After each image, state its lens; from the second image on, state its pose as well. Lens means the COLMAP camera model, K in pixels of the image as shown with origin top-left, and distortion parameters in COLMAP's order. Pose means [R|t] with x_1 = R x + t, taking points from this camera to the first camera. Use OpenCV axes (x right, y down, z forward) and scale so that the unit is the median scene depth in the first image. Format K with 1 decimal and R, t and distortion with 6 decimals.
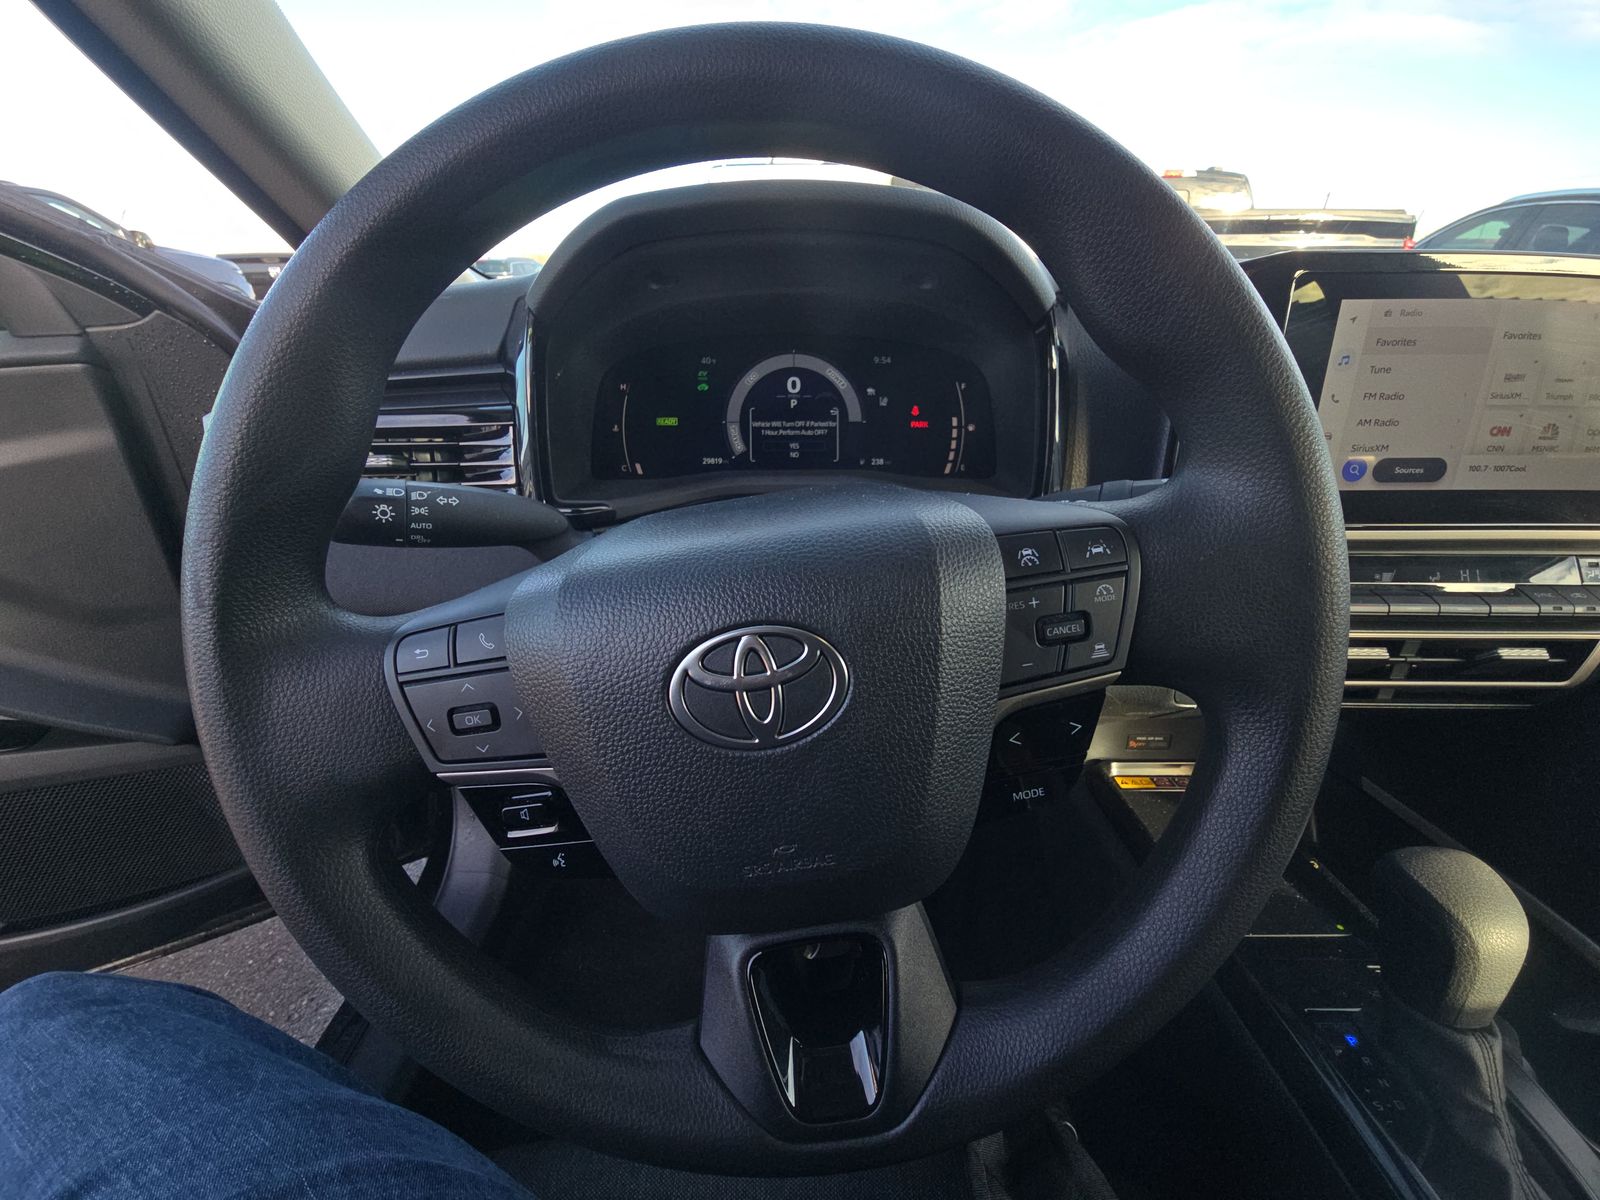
lens RADIAL K [[642.2, 0, 812.5], [0, 642.2, 605.7], [0, 0, 1]] dist [0.013121, -0.010875]
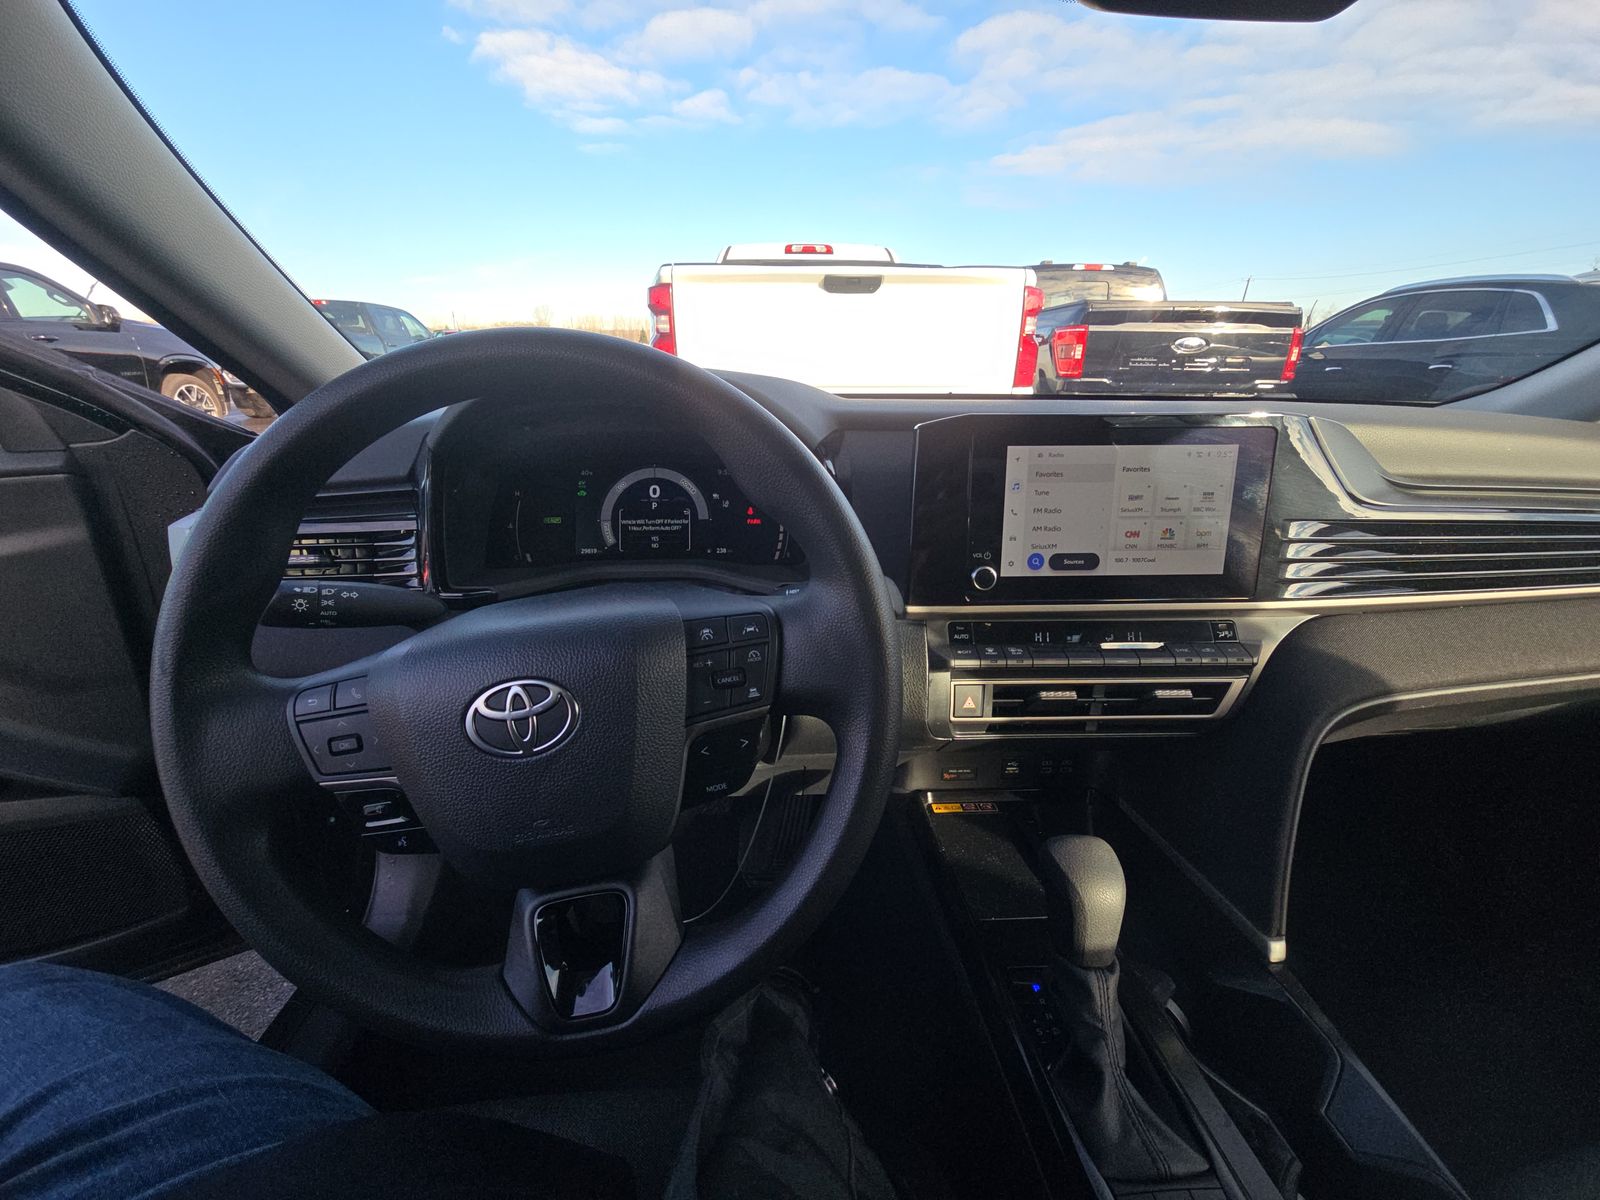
lens RADIAL K [[642.2, 0, 812.5], [0, 642.2, 605.7], [0, 0, 1]] dist [0.013121, -0.010875]
pose [[0.998832, -0.010511, 0.047167, 0.295335], [0.014740, 0.995813, -0.090220, 0.001059], [-0.046021, 0.090810, 0.994804, -0.346231]]
